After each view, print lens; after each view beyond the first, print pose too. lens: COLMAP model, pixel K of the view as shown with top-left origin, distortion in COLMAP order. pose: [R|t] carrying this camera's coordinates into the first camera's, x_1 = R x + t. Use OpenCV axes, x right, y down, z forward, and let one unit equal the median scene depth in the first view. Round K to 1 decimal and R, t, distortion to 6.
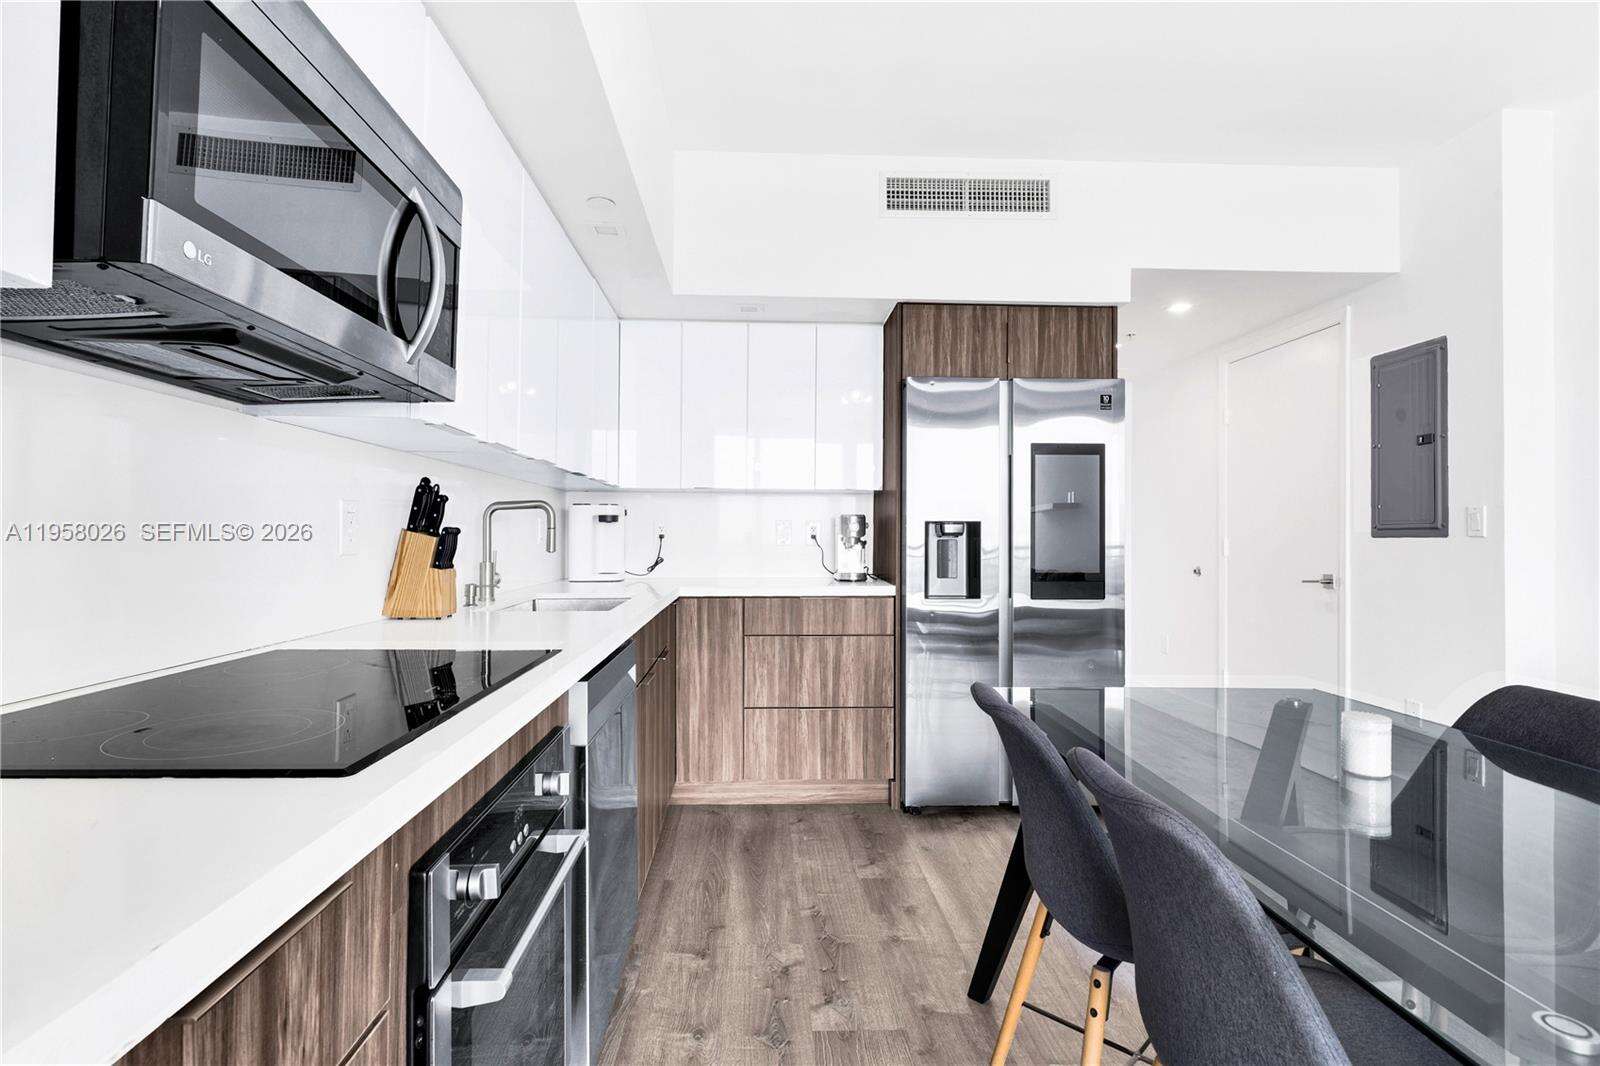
lens RADIAL K [[750.1, 0, 793.8], [0, 750.1, 538.1], [0, 0, 1]] dist [0.001654, 0.000066]
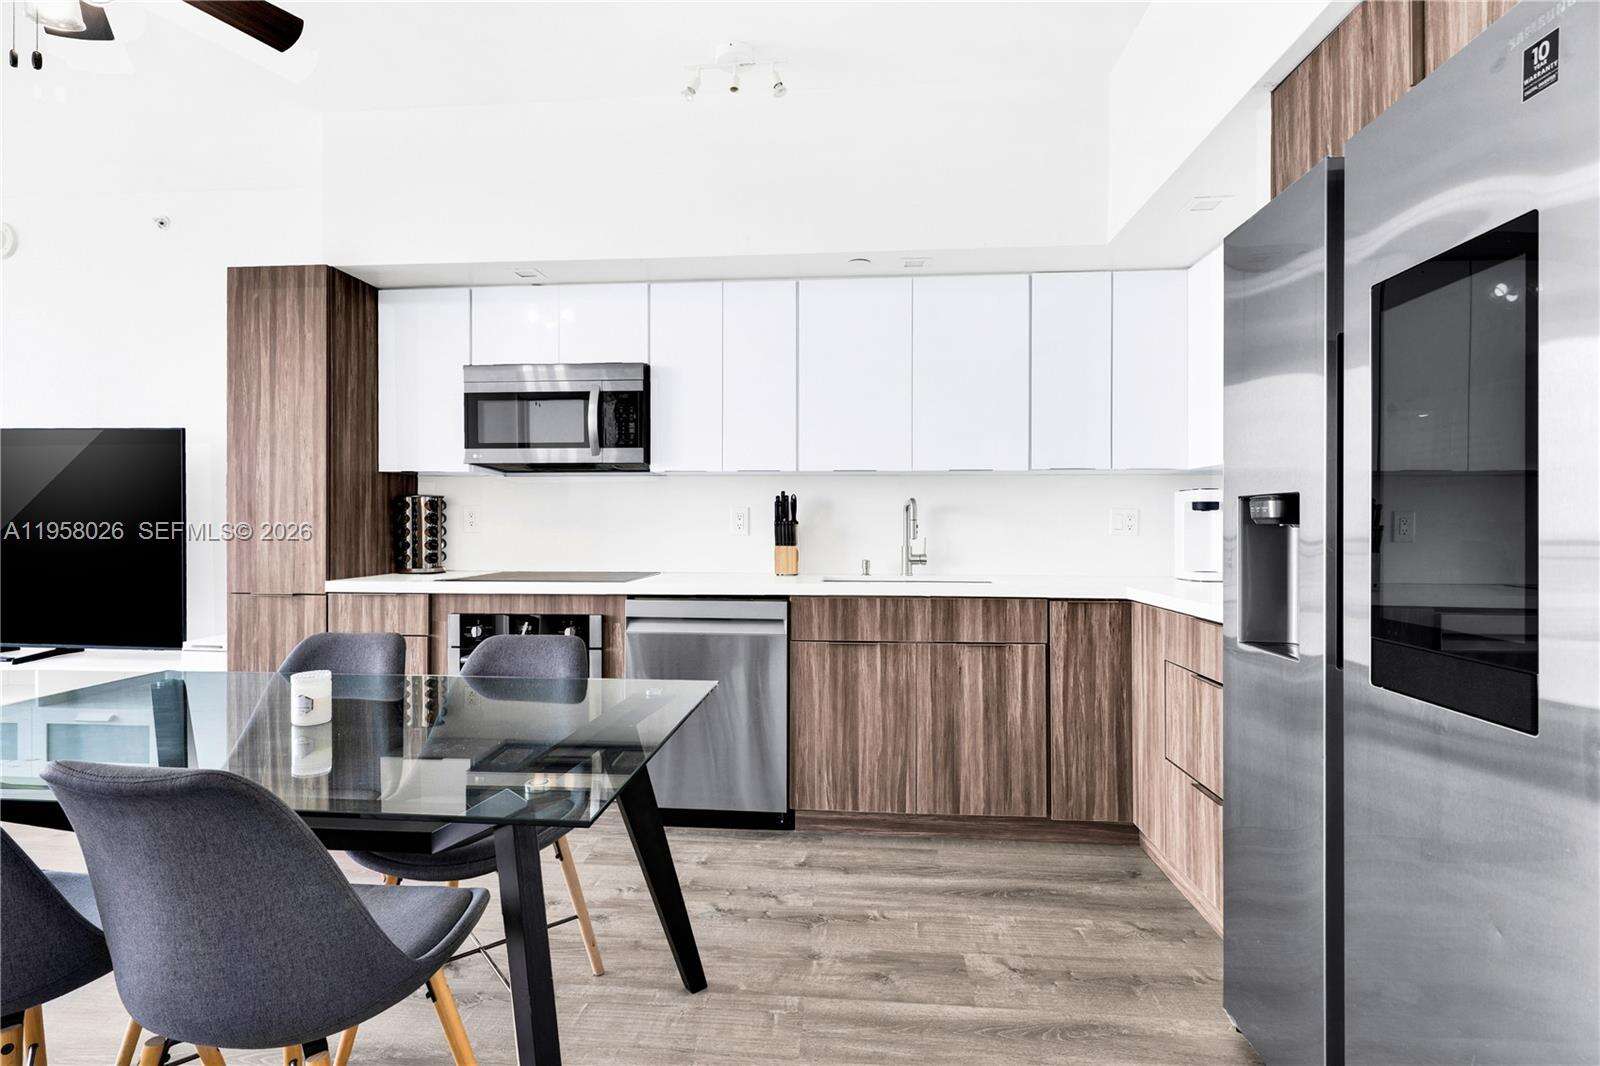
lens RADIAL K [[750.1, 0, 793.8], [0, 750.1, 538.1], [0, 0, 1]] dist [0.001654, 0.000066]
pose [[-0.096356, 0.013578, -0.995254, 0.714905], [-0.005828, 0.999882, 0.014206, 0.000669], [0.995330, 0.007169, -0.096265, 0.716124]]
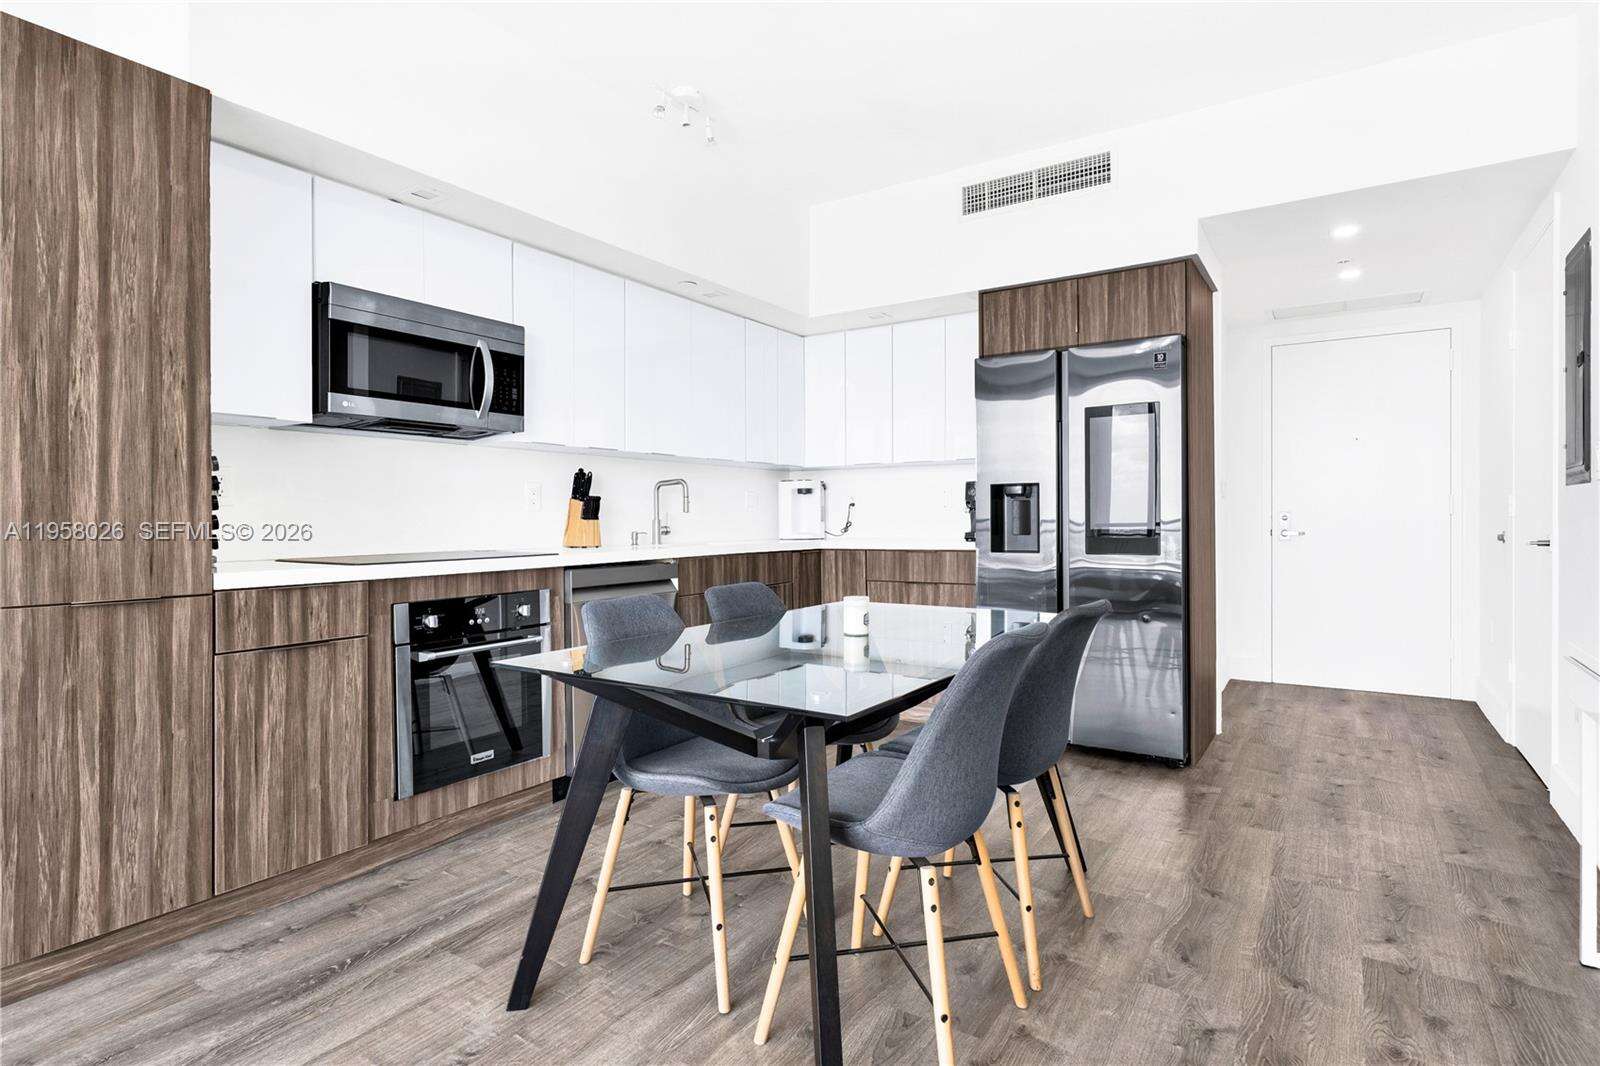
lens RADIAL K [[806.6, 0, 806.3], [0, 806.6, 533.4], [0, 0, 1]] dist [-0.002309, -0.001308]
pose [[0.823832, -0.000021, -0.566834, 0.618514], [0.009366, 0.999864, 0.013576, 0.031777], [0.566756, -0.016493, 0.823720, -0.163824]]
